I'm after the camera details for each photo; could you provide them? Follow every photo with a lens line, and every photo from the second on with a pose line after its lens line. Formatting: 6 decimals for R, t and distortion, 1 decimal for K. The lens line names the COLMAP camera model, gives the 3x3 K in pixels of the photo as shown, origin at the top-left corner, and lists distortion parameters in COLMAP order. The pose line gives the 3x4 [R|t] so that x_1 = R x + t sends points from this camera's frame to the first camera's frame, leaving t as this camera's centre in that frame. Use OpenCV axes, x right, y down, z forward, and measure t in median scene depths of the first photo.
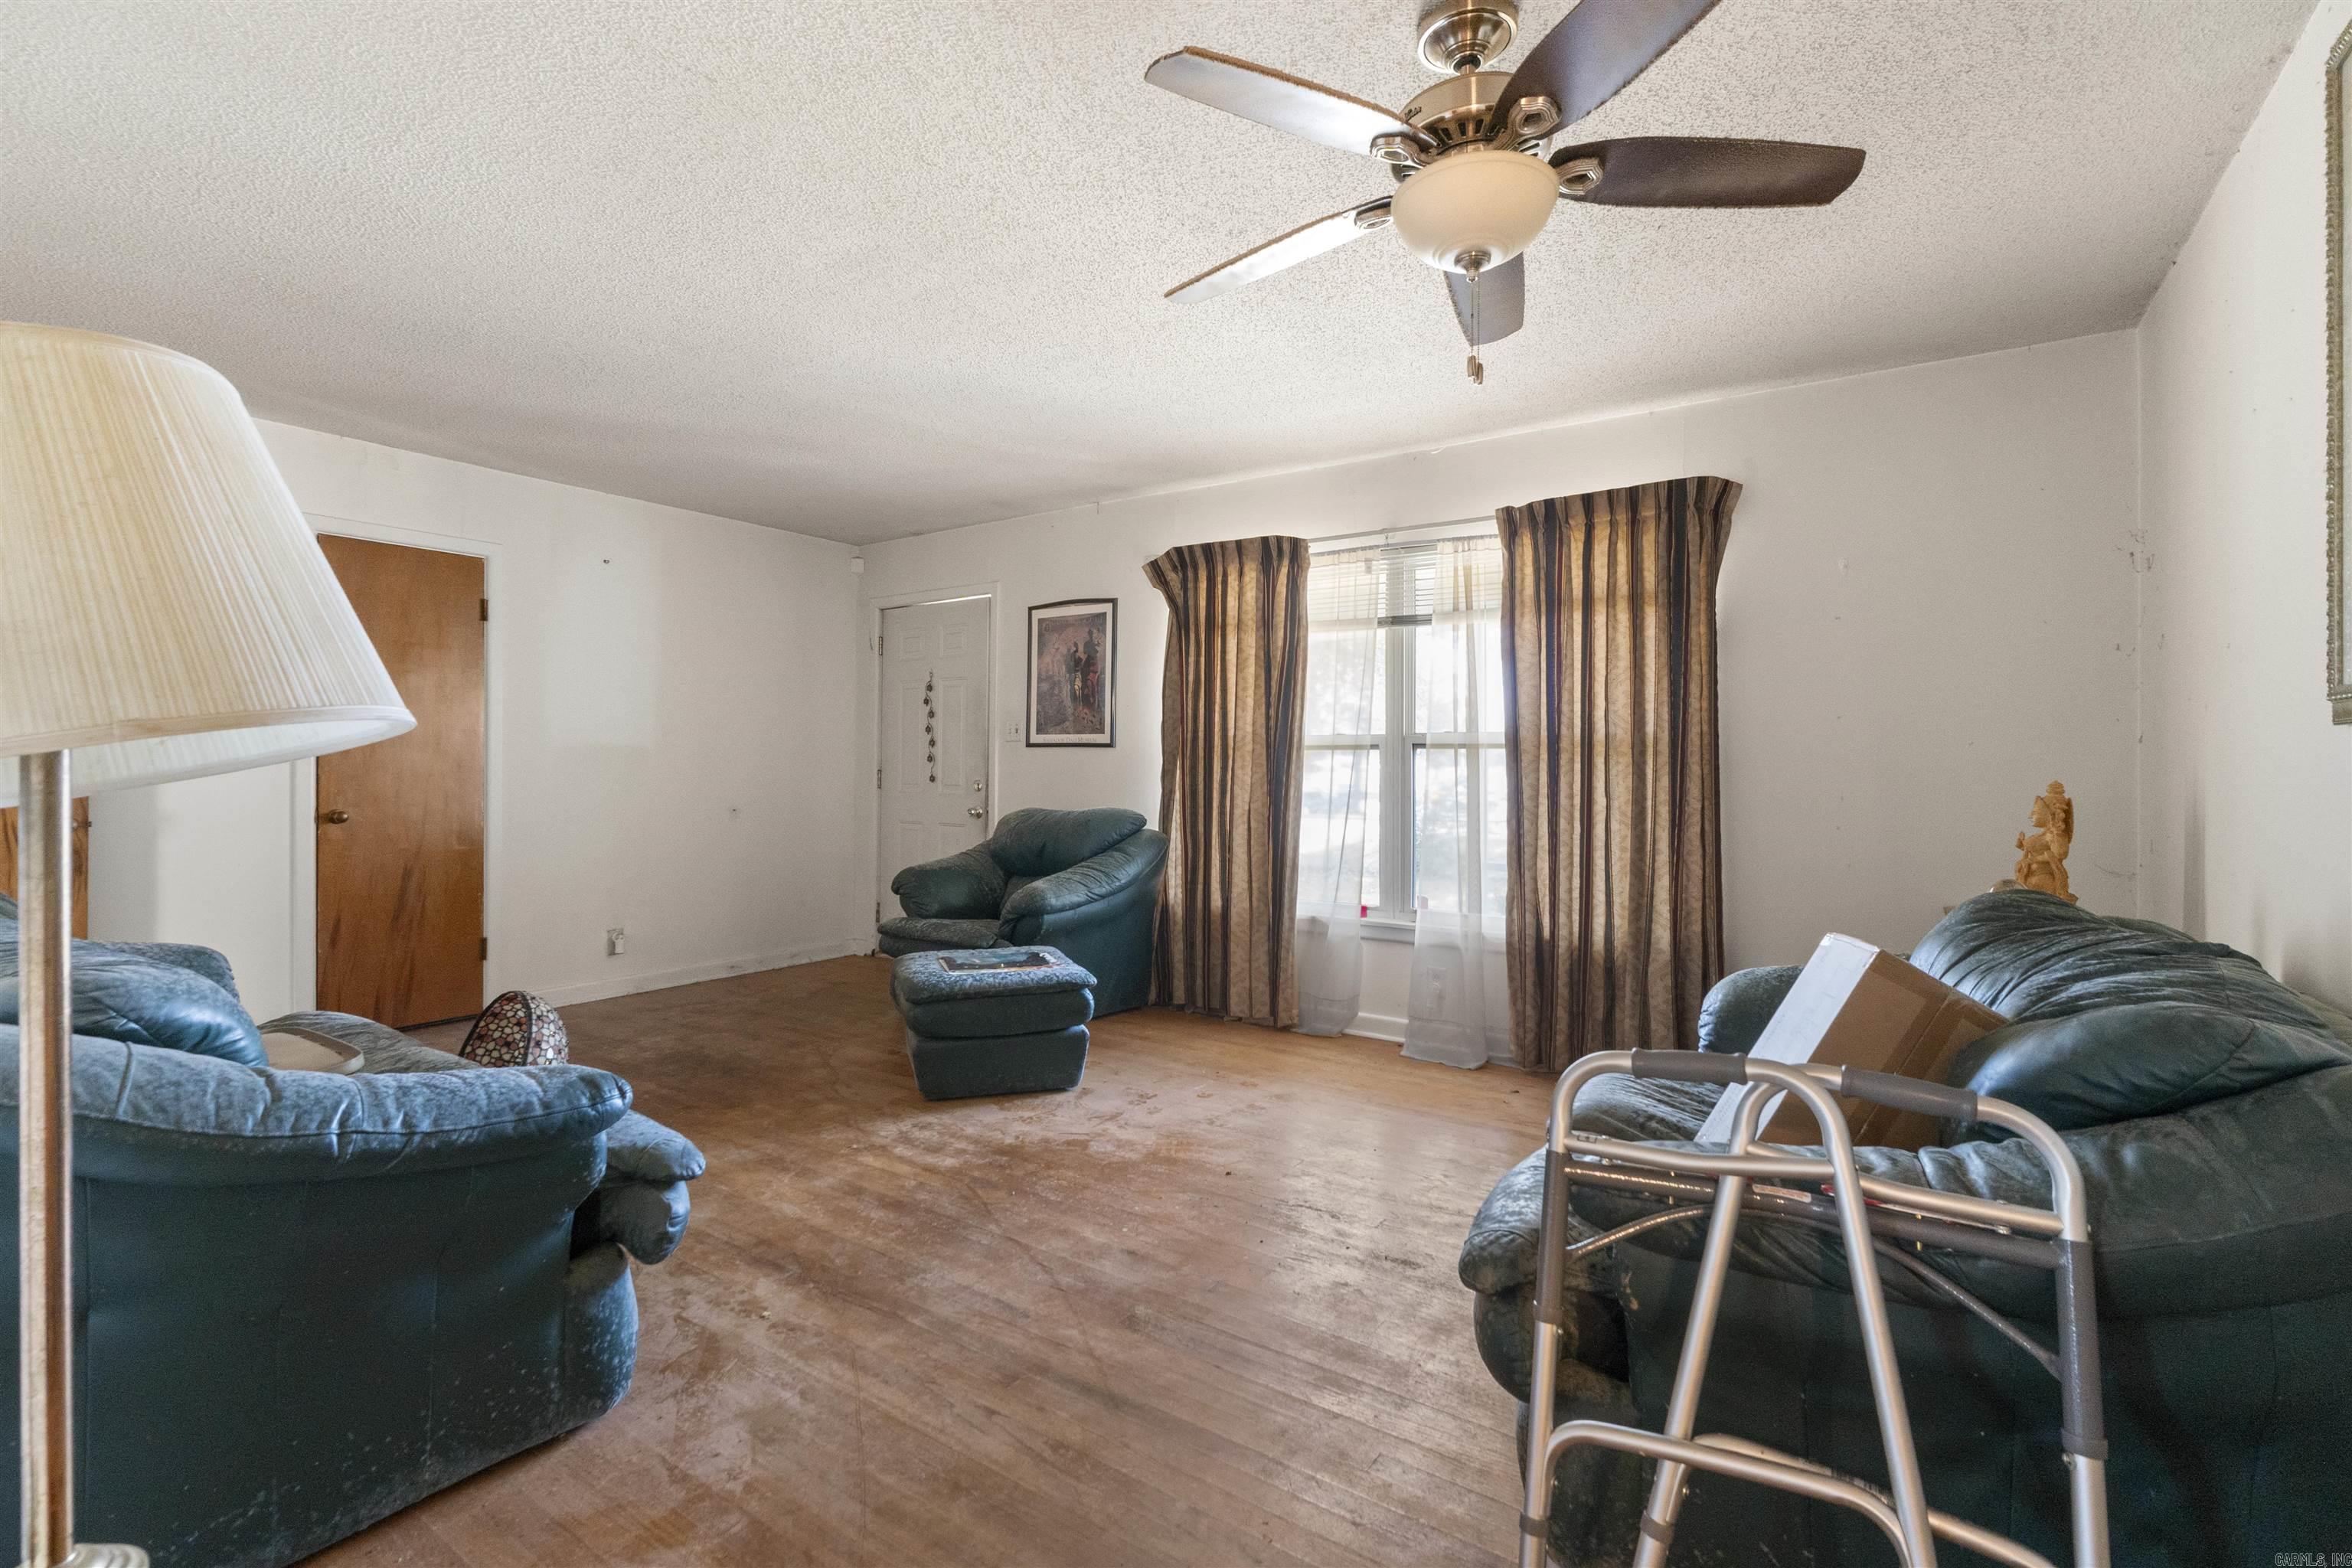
lens RADIAL K [[1069.9, 0, 1159.4], [0, 1069.9, 761.0], [0, 0, 1]] dist [-0.003223, -0.000517]
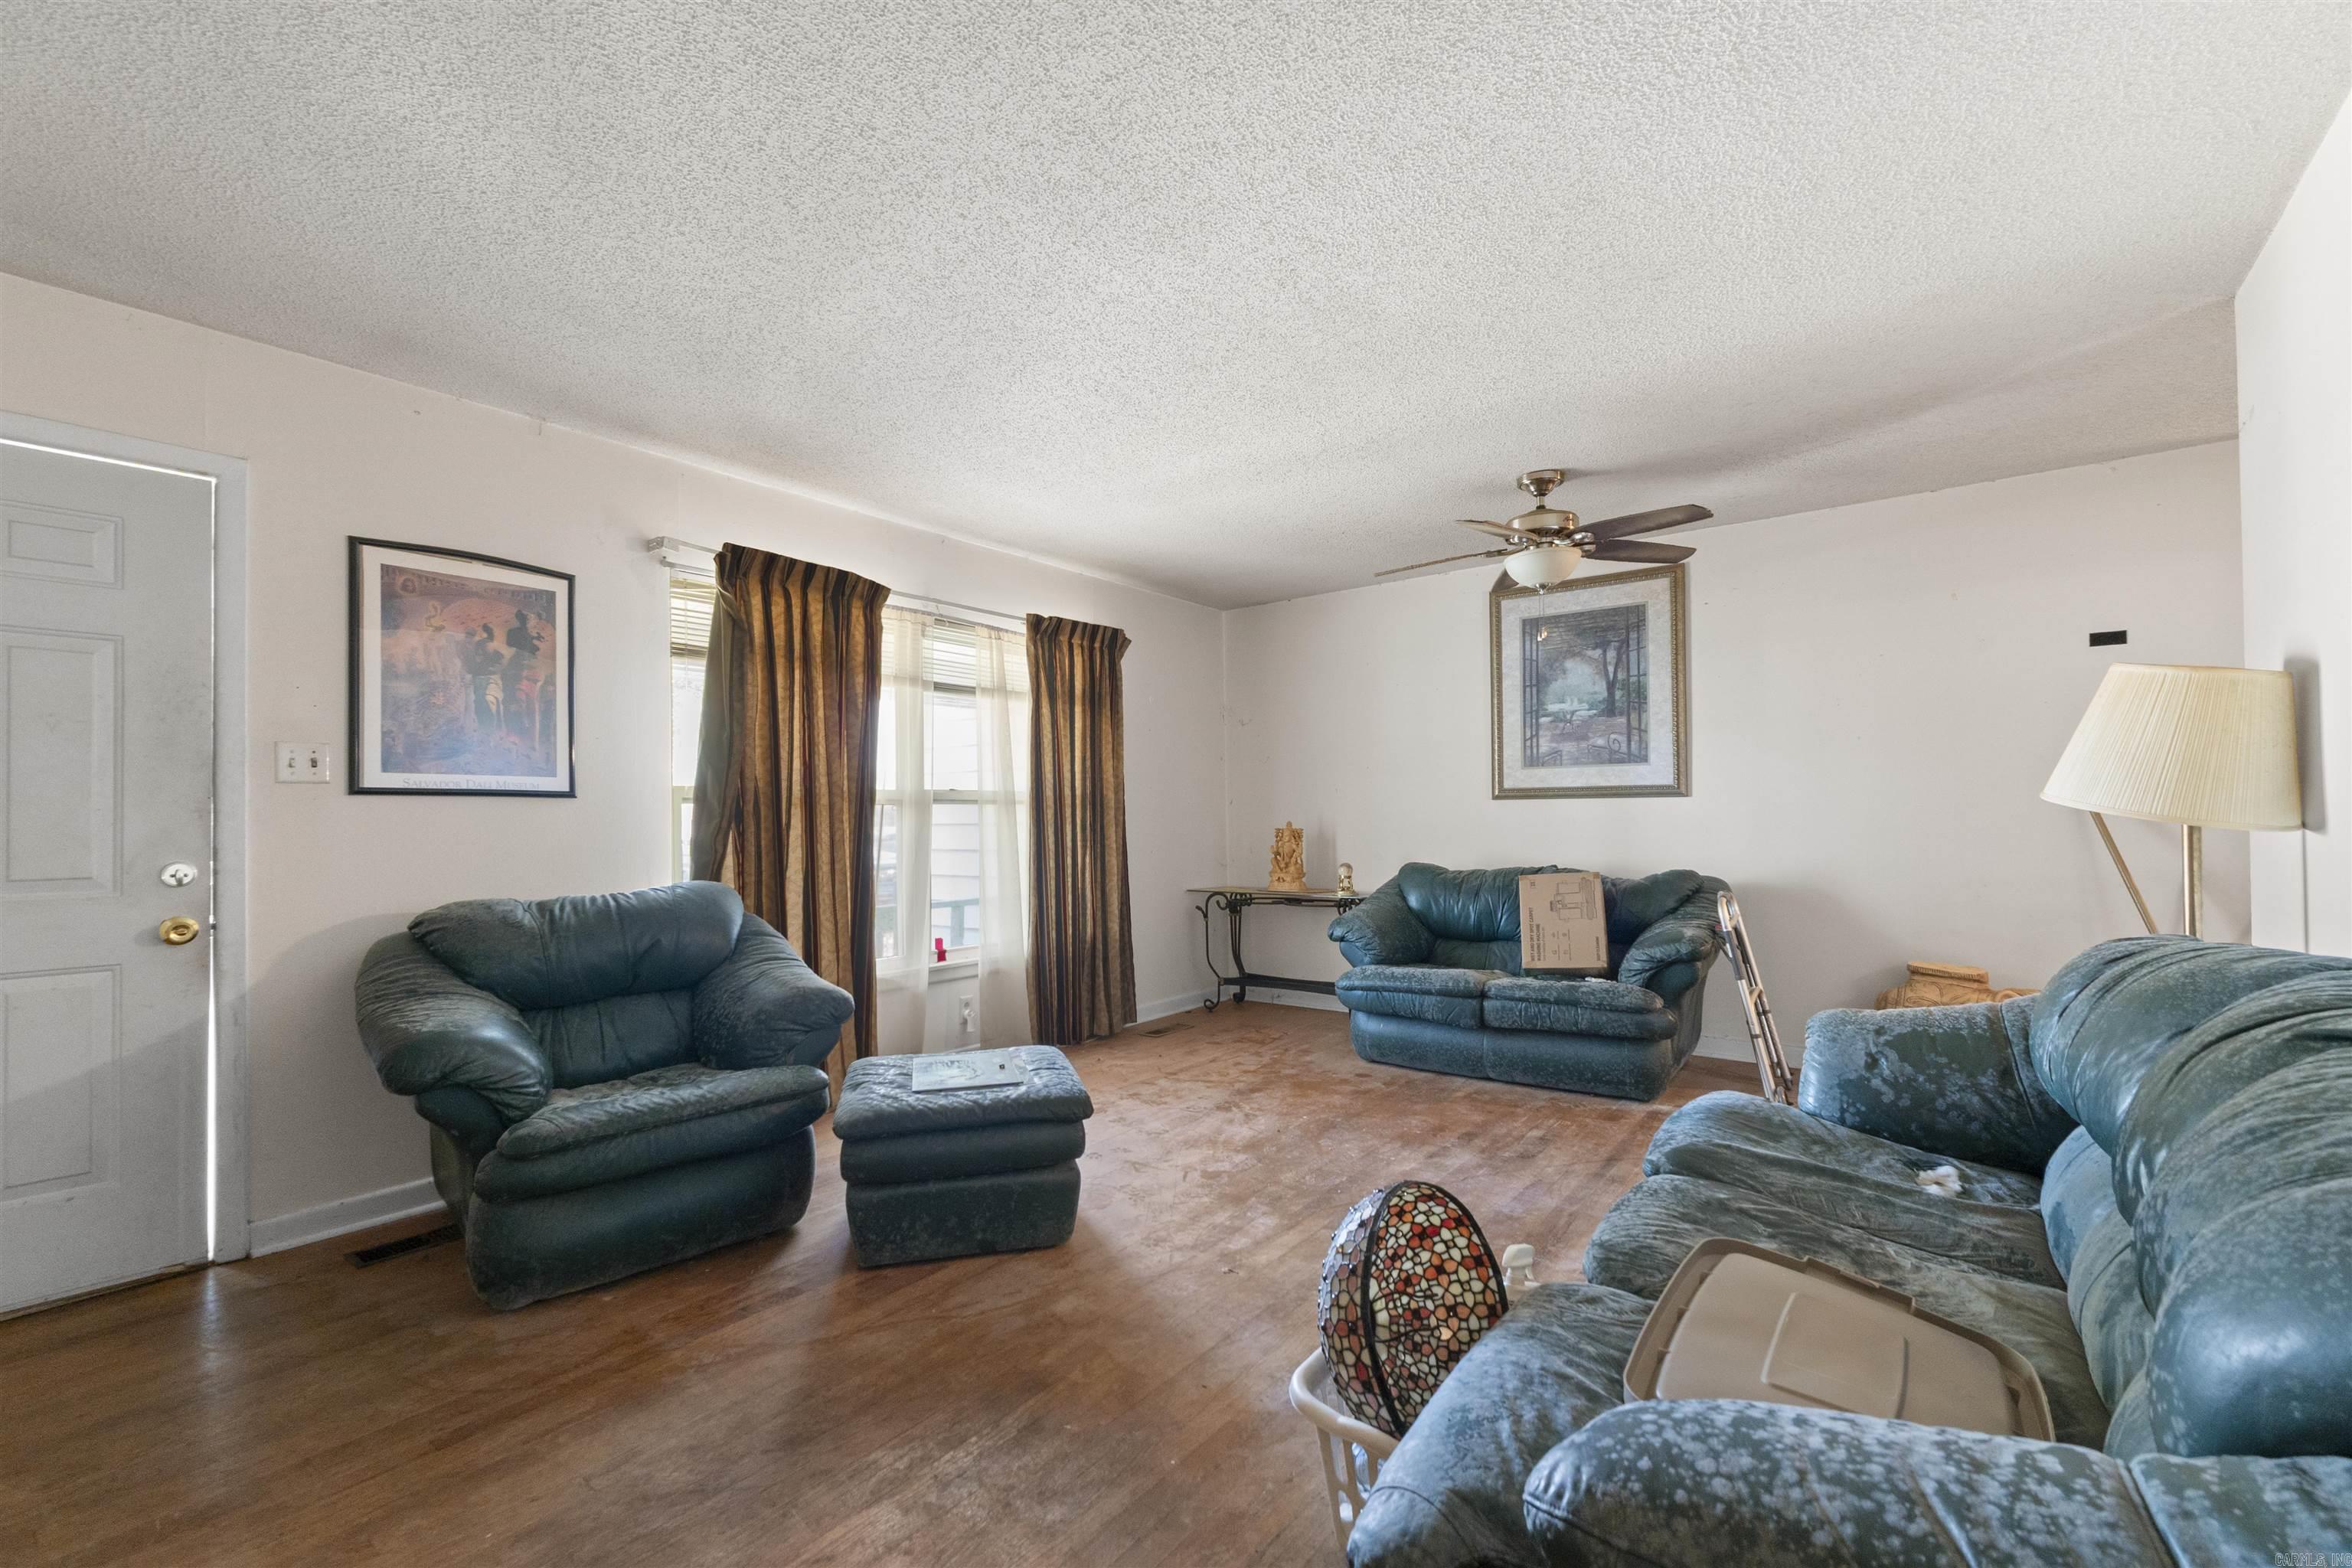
lens RADIAL K [[989.2, 0, 1165.6], [0, 989.2, 808.8], [0, 0, 1]] dist [0.008542, -0.000211]
pose [[0.055644, 0.003401, 0.998445, -1.016939], [0.008295, 0.999958, -0.003868, -0.001142], [-0.998416, 0.008497, 0.055614, 0.948828]]
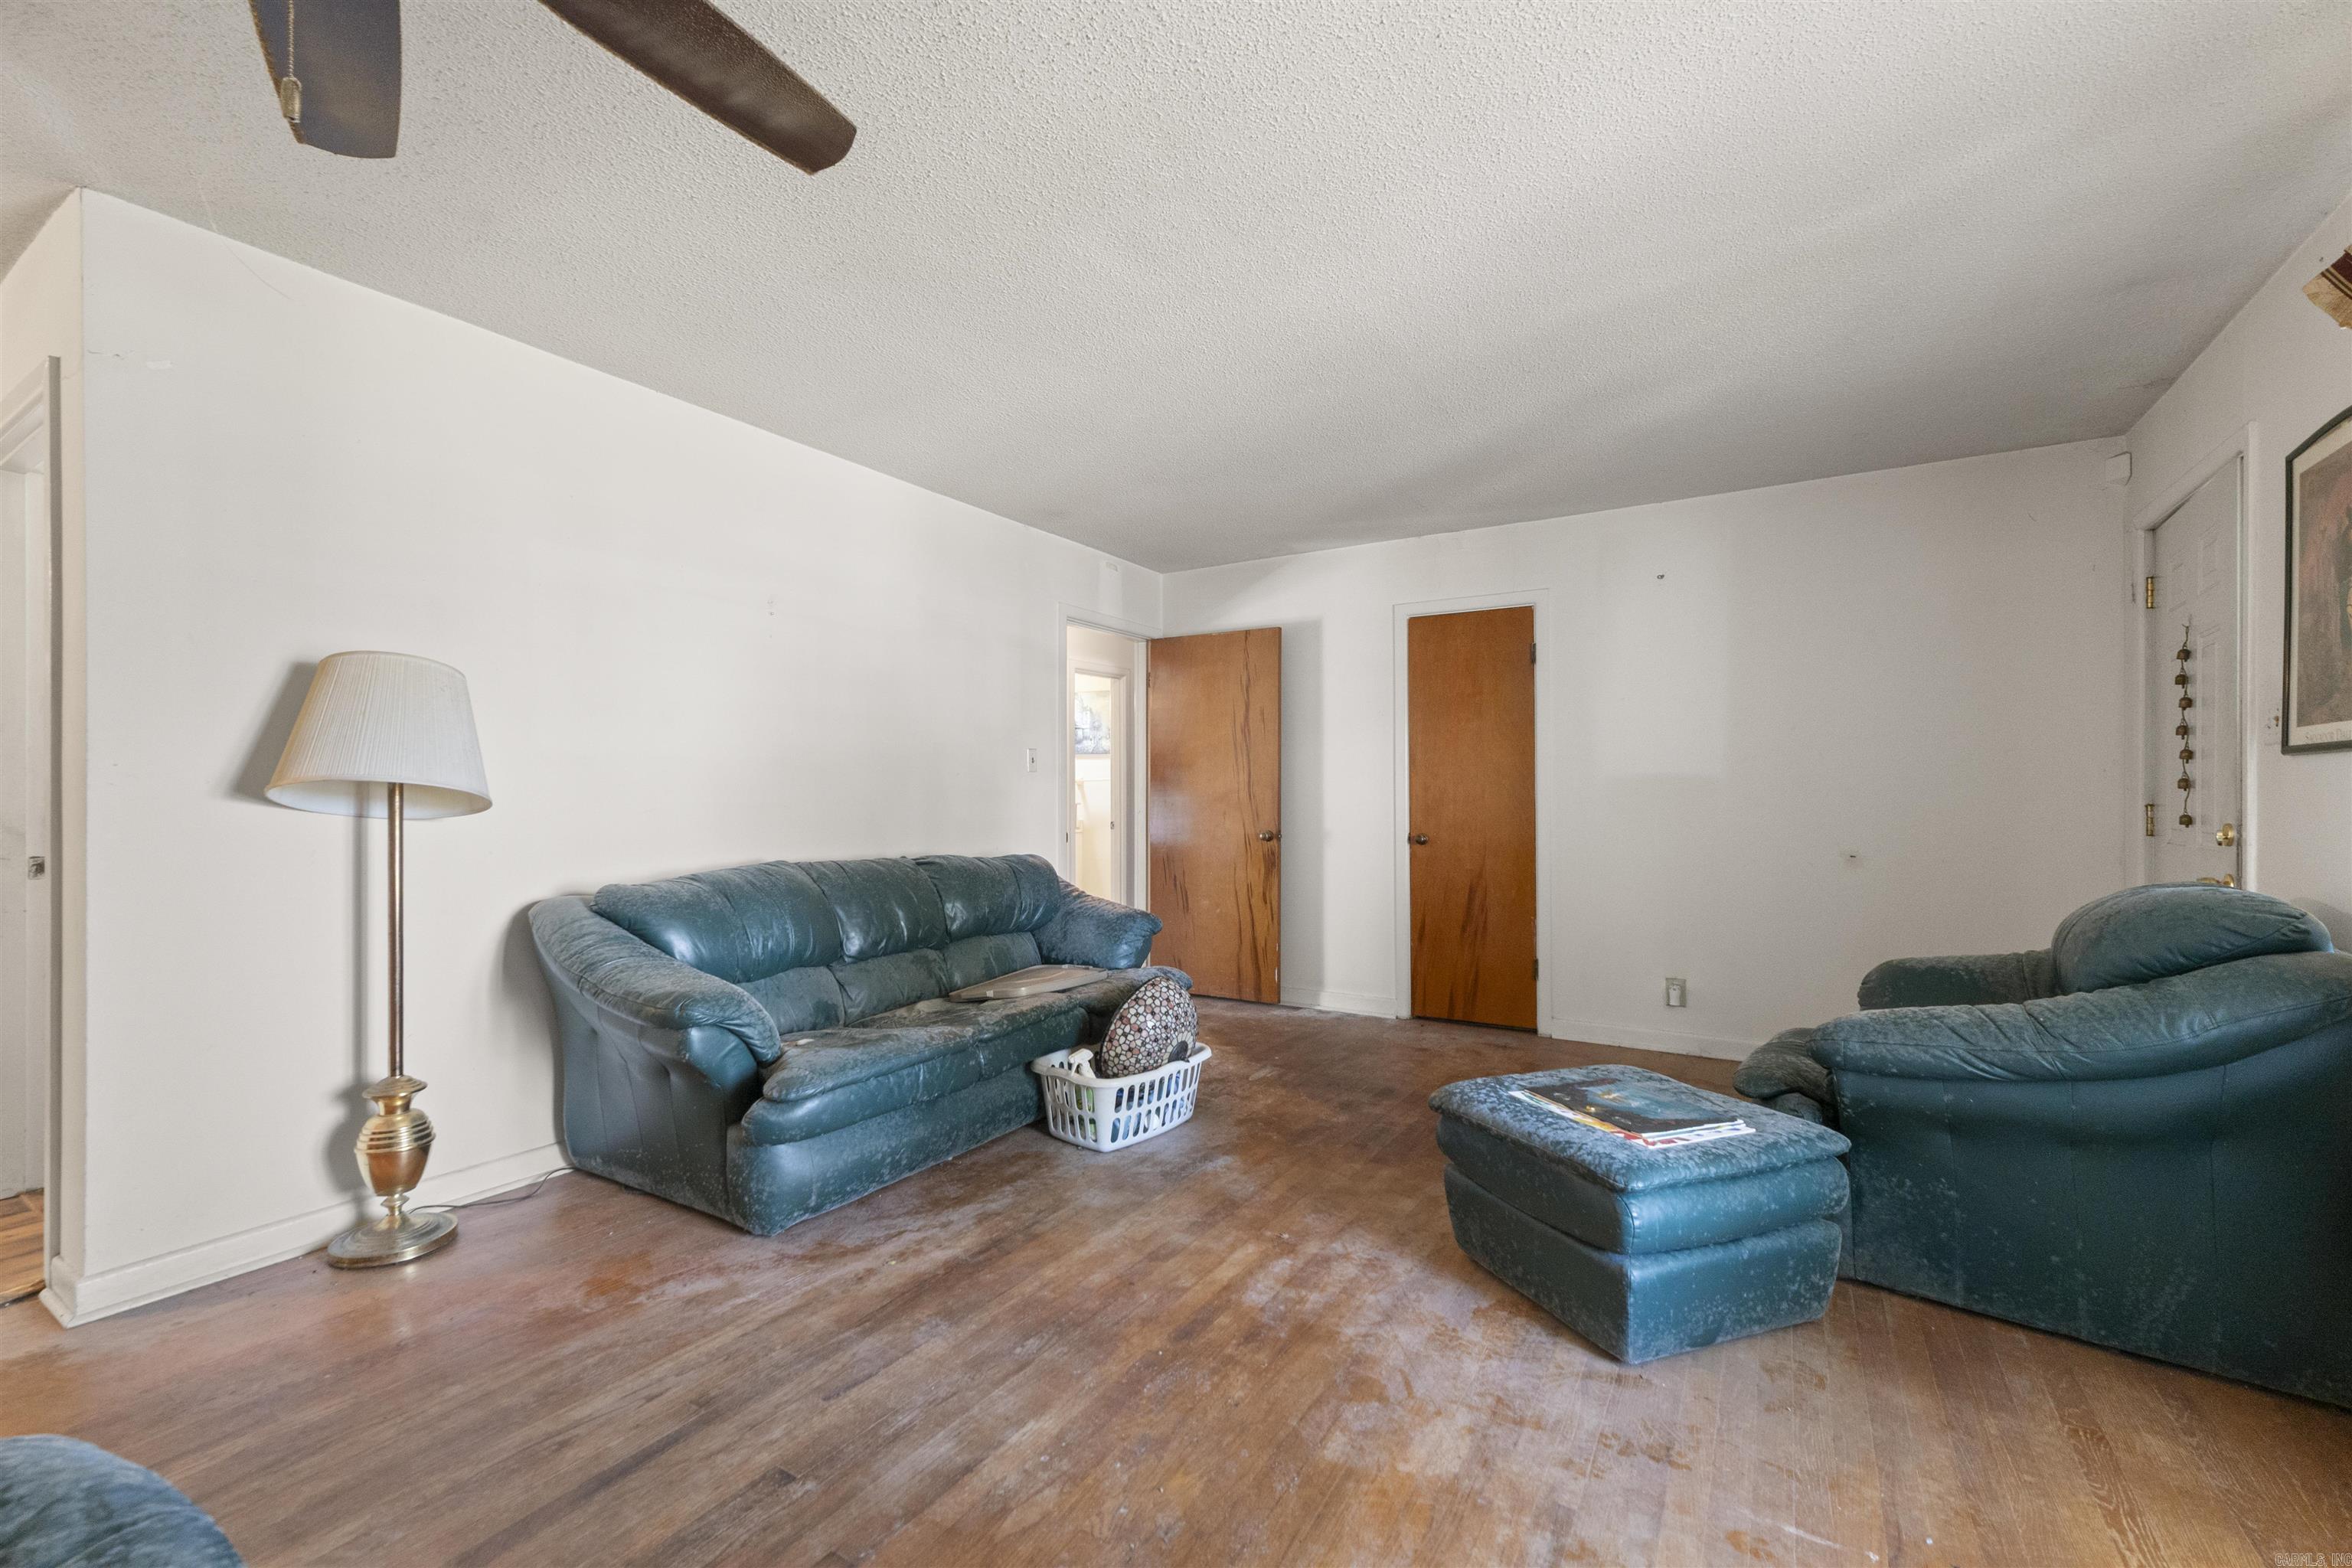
lens RADIAL K [[989.2, 0, 1165.6], [0, 989.2, 808.8], [0, 0, 1]] dist [0.008542, -0.000211]
pose [[0.054604, 0.006036, -0.998490, 0.480247], [0.003631, 0.999974, 0.006244, 0.009642], [0.998502, -0.003966, 0.054580, 0.817113]]
